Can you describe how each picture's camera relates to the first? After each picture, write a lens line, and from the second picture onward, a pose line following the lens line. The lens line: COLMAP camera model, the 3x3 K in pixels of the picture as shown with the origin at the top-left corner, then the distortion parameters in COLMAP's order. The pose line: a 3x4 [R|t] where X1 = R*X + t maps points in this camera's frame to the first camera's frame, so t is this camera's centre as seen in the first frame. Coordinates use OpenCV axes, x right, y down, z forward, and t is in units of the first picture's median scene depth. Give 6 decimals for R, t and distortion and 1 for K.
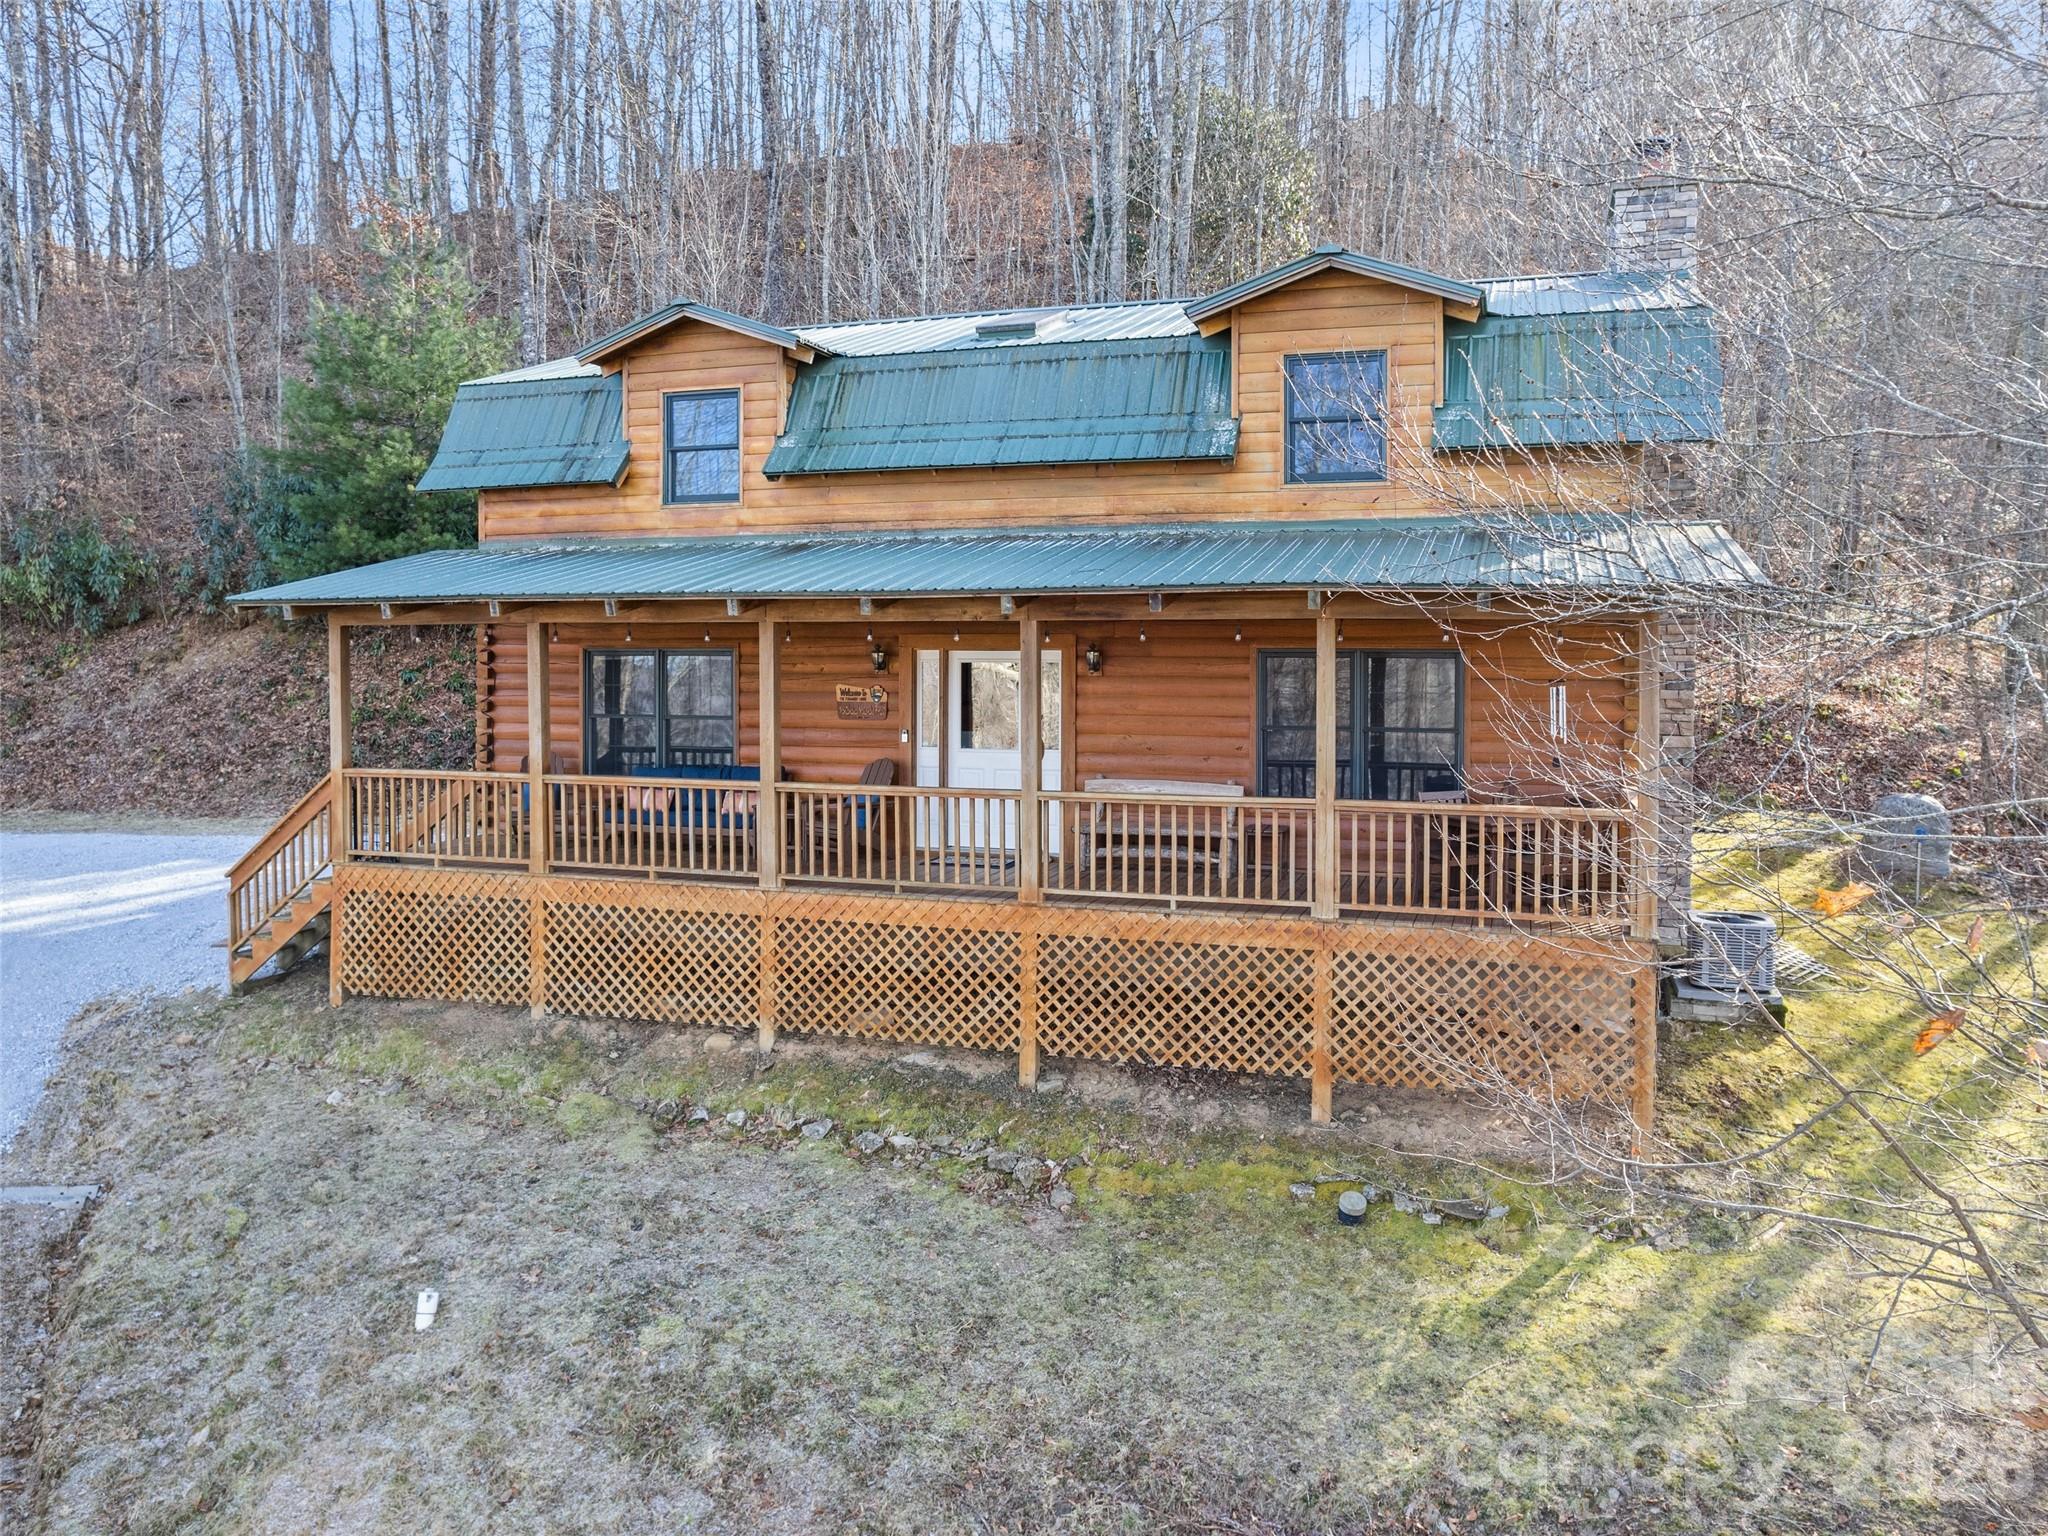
lens RADIAL K [[1325.1, 0, 1026.8], [0, 1325.1, 711.7], [0, 0, 1]] dist [-0.045653, 0.002262]
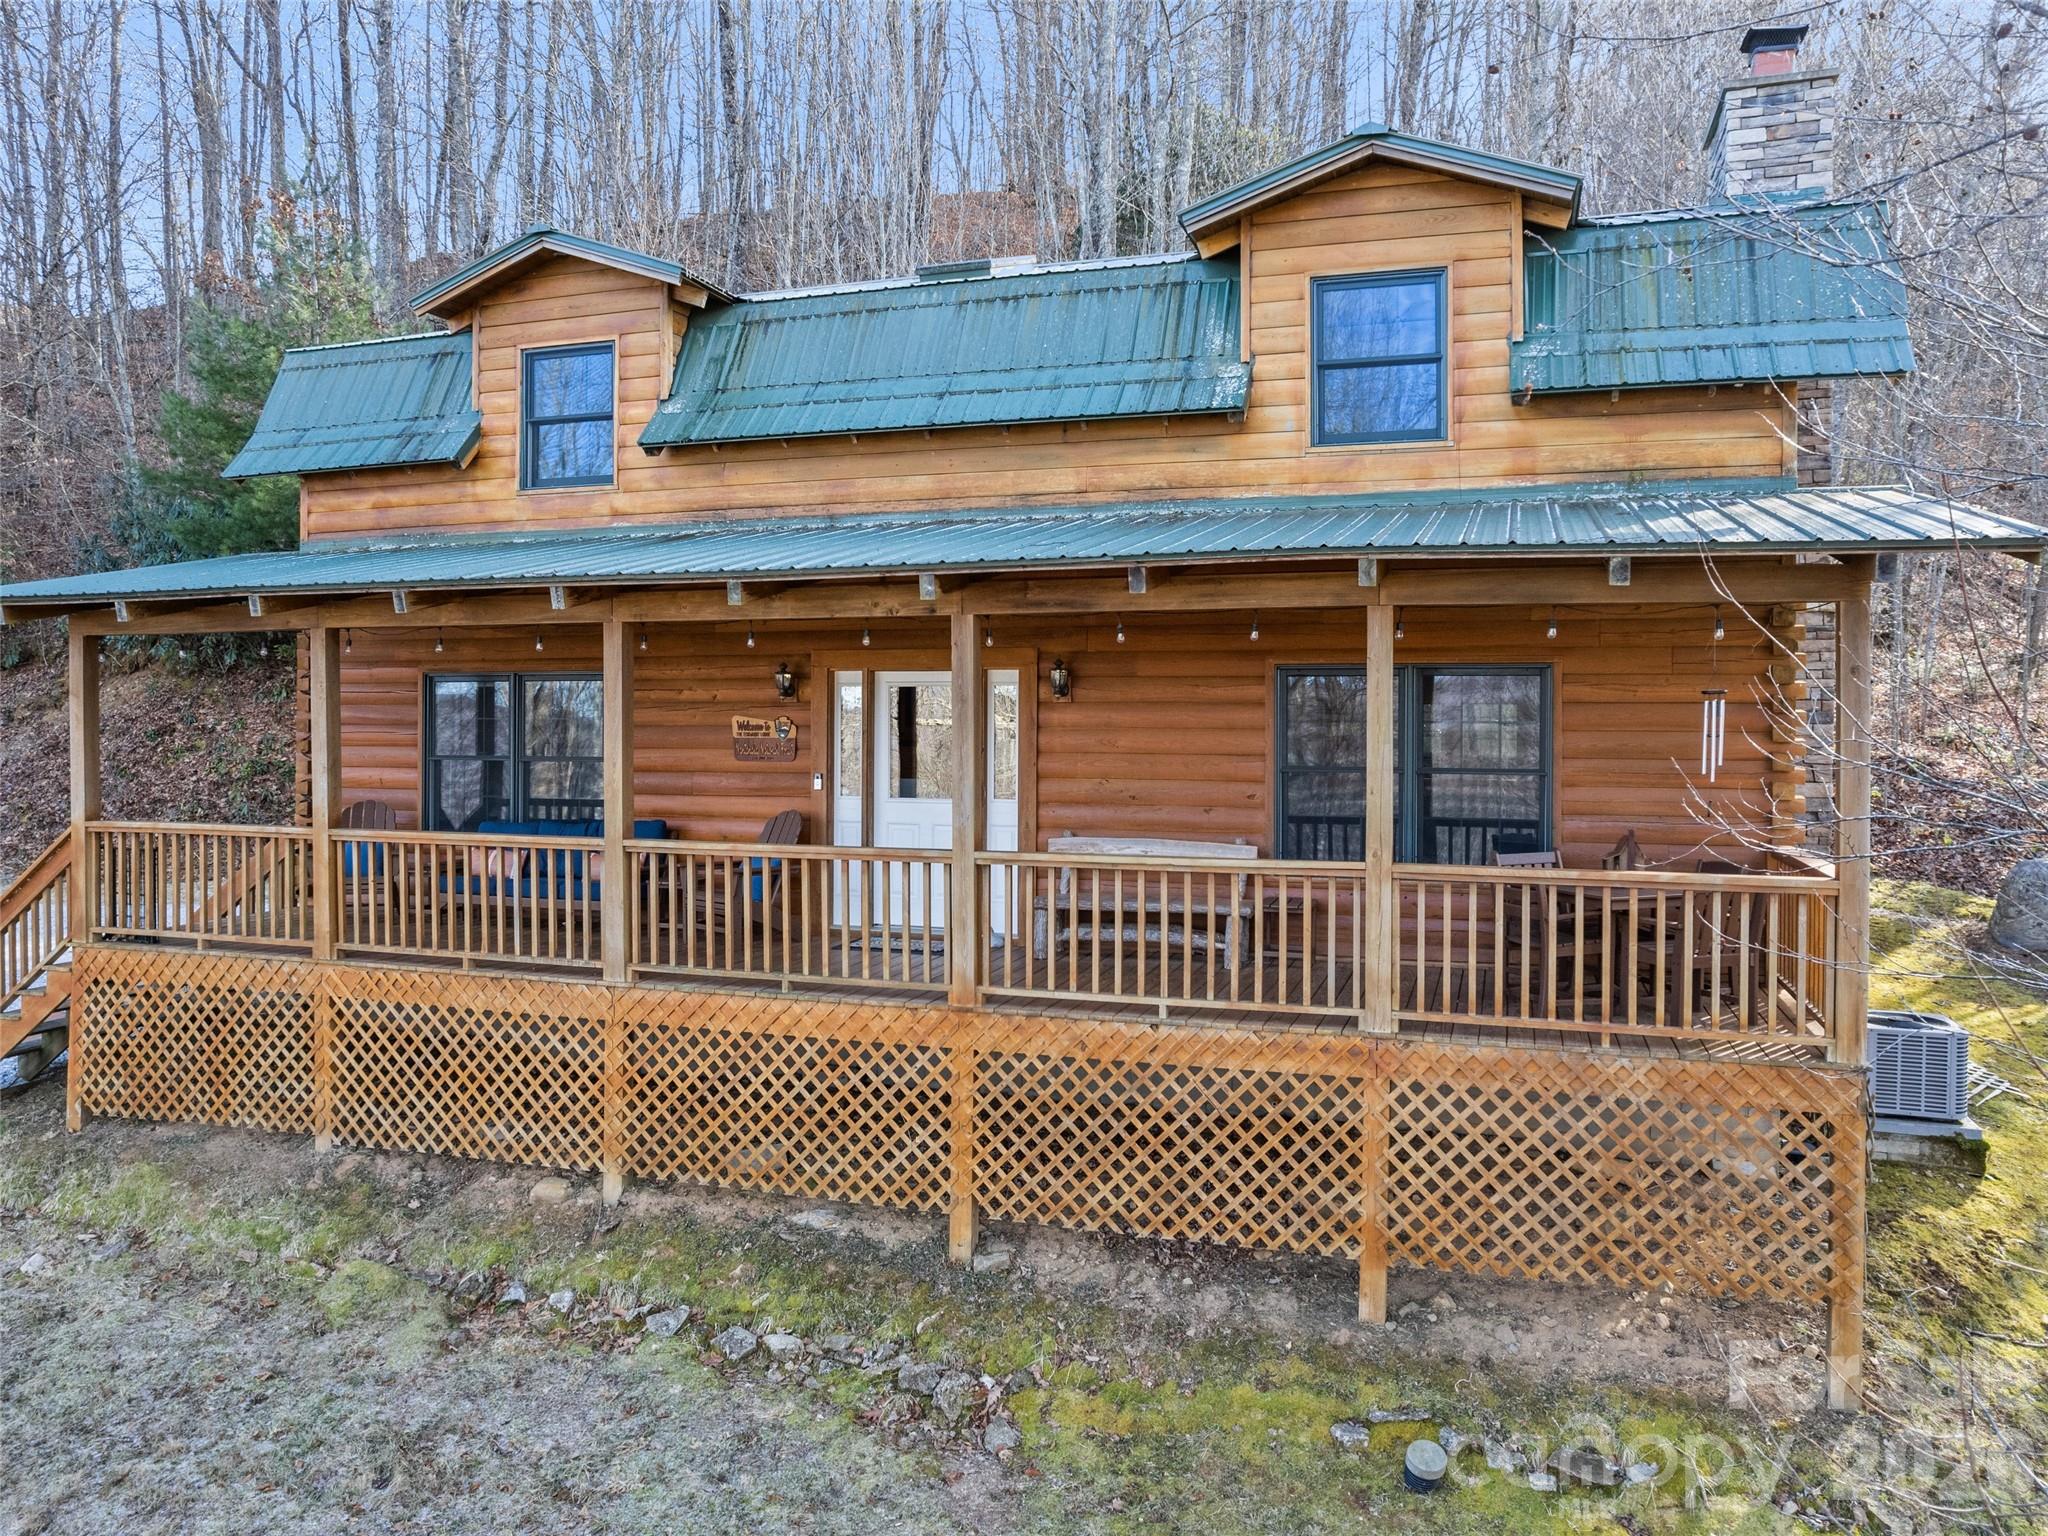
lens RADIAL K [[1325.1, 0, 1027.4], [0, 1325.1, 764.2], [0, 0, 1]] dist [-0.045653, 0.002262]
pose [[0.999991, 0.001696, 0.003995, 0.031603], [-0.001655, 0.999946, -0.010251, 0.018662], [-0.004012, 0.010244, 0.999939, 0.261614]]
